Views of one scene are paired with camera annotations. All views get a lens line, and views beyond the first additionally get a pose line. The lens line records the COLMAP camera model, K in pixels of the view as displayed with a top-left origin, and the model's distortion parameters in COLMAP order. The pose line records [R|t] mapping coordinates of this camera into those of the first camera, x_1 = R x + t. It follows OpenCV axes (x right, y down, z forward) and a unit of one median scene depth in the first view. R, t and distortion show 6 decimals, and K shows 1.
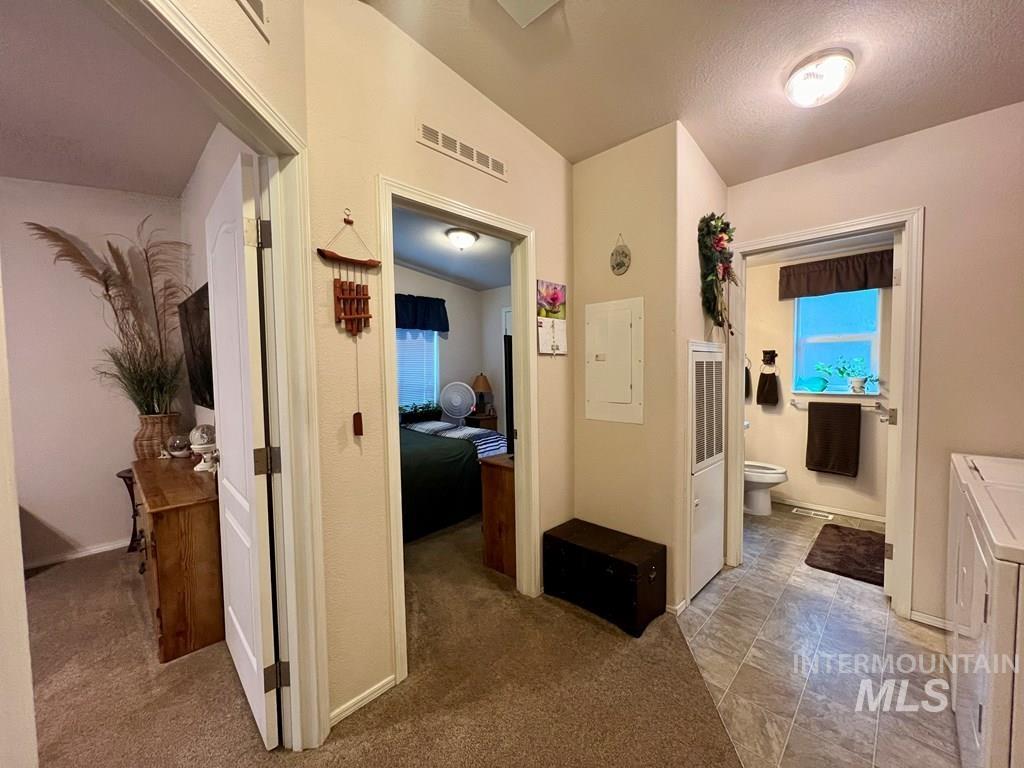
lens RADIAL K [[398.5, 0, 512.2], [0, 398.5, 387.4], [0, 0, 1]] dist [-0.001409, -0.000001]
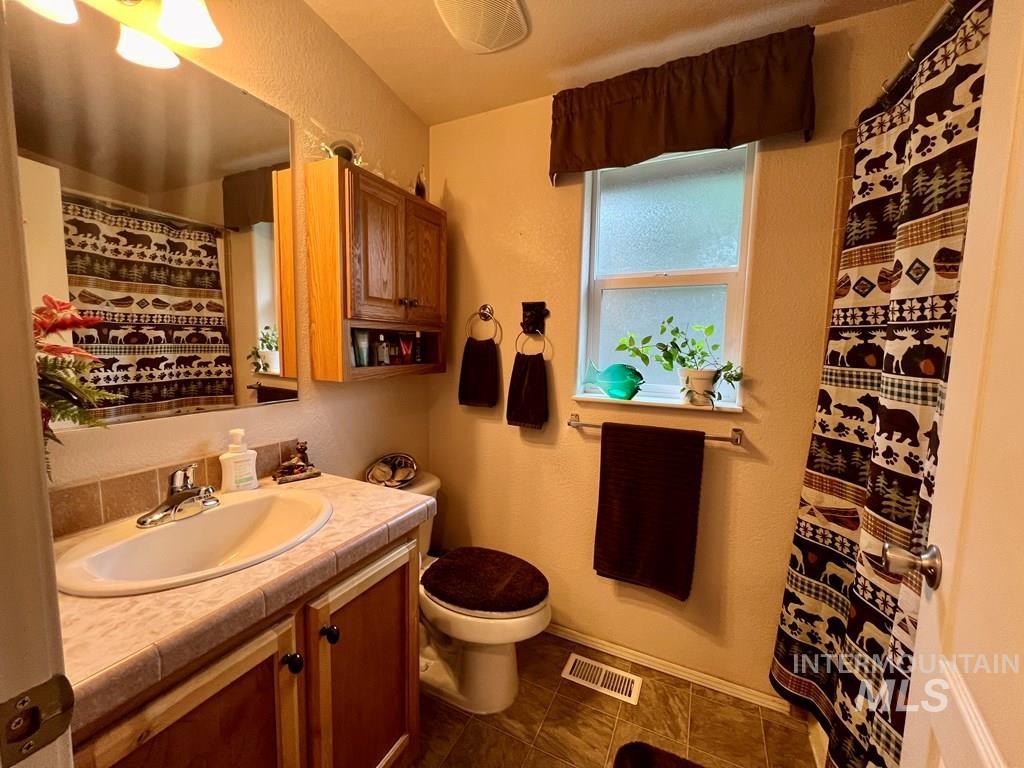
lens RADIAL K [[398.5, 0, 514.3], [0, 398.5, 384.4], [0, 0, 1]] dist [-0.001409, -0.000001]
pose [[0.941335, 0.006090, 0.337420, 0.521195], [-0.020164, 0.999066, 0.038222, -0.020109], [-0.336872, -0.042783, 0.940578, 0.644834]]
